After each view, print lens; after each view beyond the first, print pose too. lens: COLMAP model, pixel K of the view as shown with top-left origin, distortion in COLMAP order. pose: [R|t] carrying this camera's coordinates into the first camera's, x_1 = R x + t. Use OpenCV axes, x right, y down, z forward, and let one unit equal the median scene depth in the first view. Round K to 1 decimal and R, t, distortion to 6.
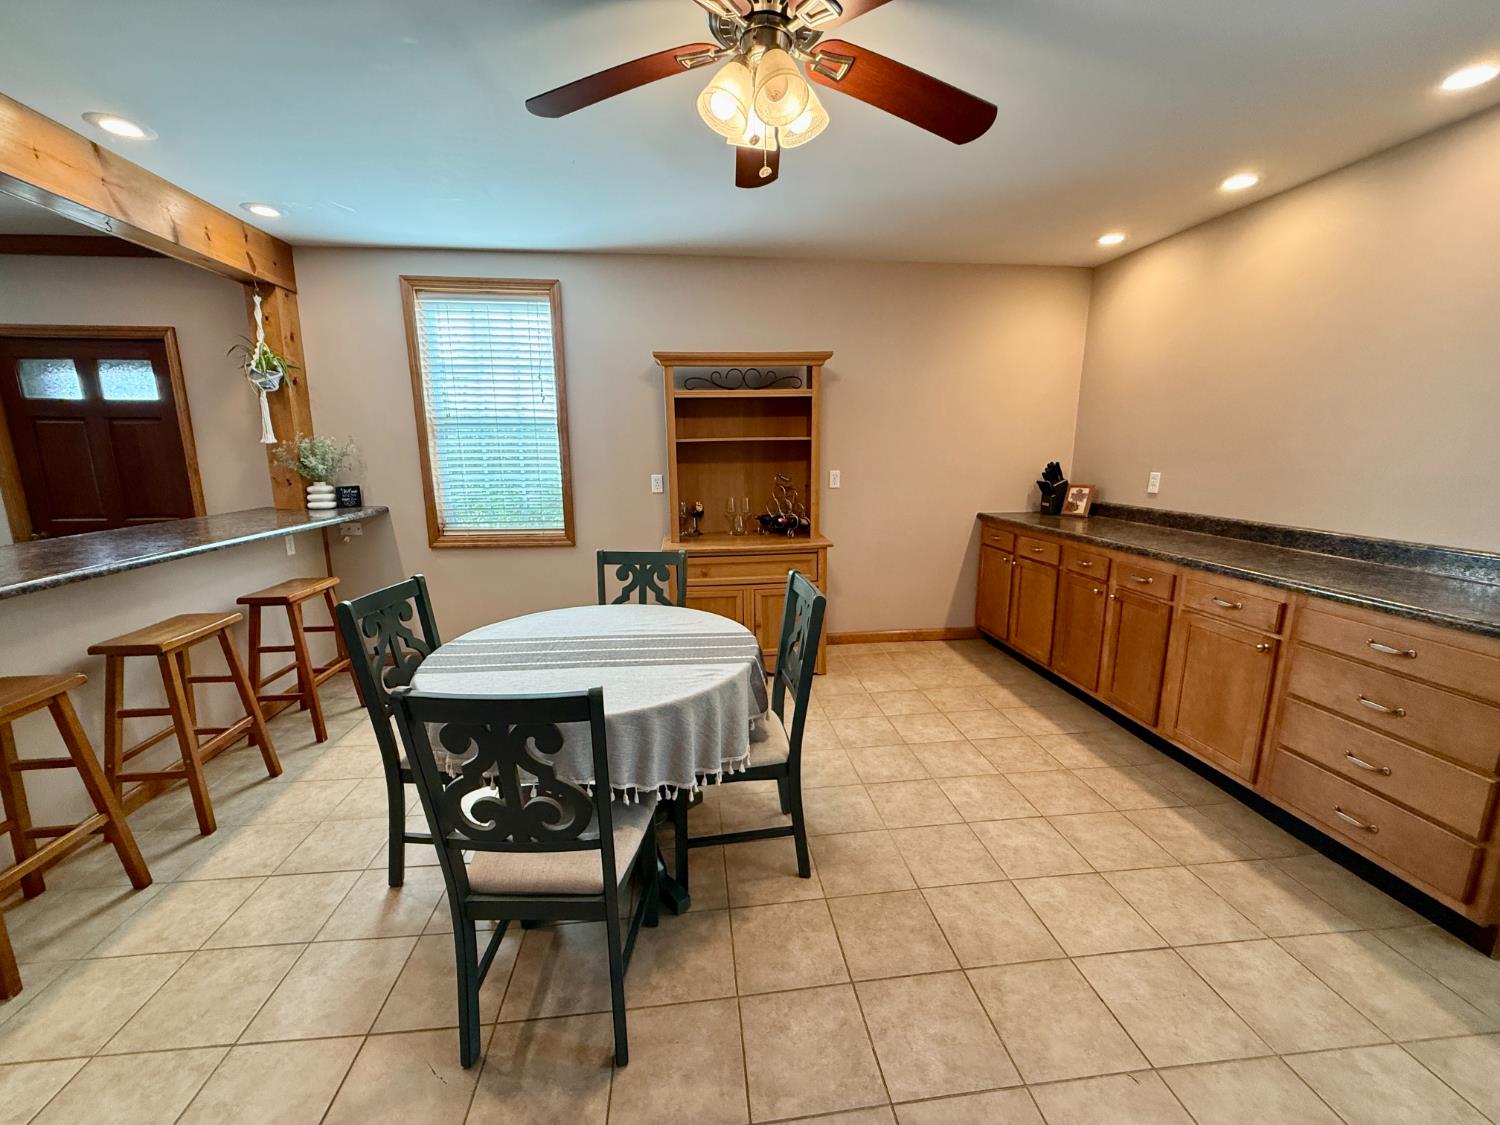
lens RADIAL K [[590.1, 0, 748.1], [0, 590.1, 564.6], [0, 0, 1]] dist [0.001768, 0.000367]
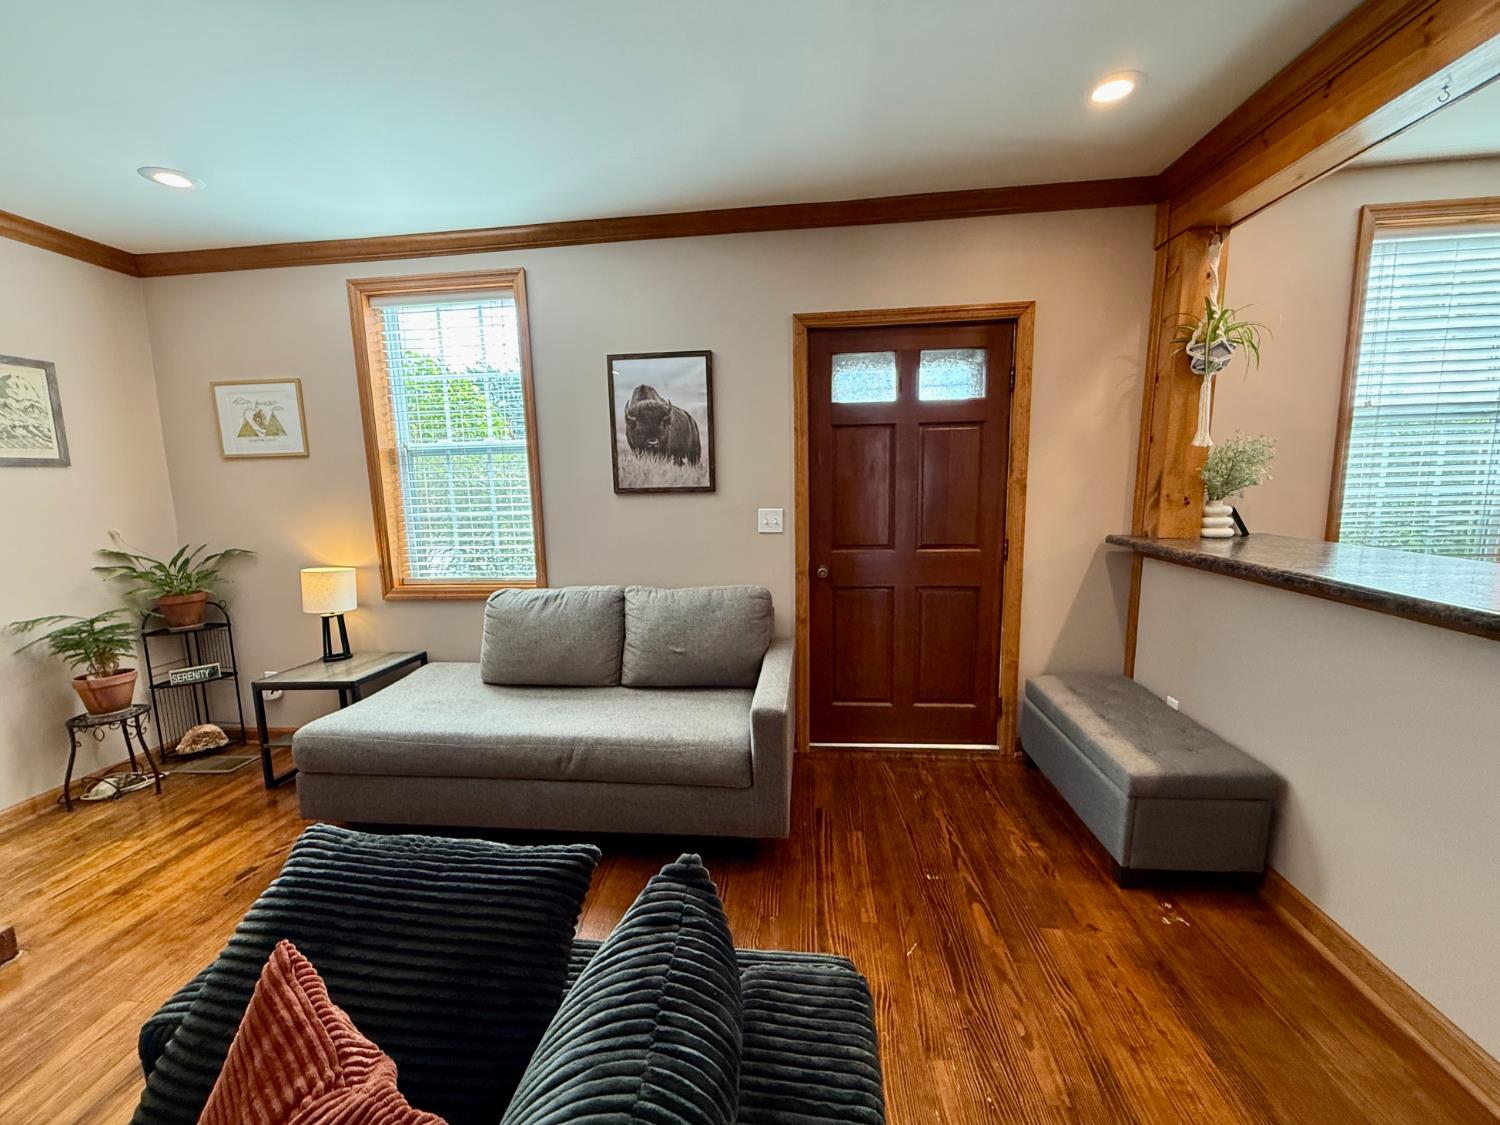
lens RADIAL K [[590.1, 0, 752.2], [0, 590.1, 559.8], [0, 0, 1]] dist [0.001768, 0.000367]
pose [[0.980936, 0.007805, -0.194173, -1.150356], [-0.014583, 0.999332, -0.033505, -0.034366], [0.193782, 0.035698, 0.980395, 0.183470]]
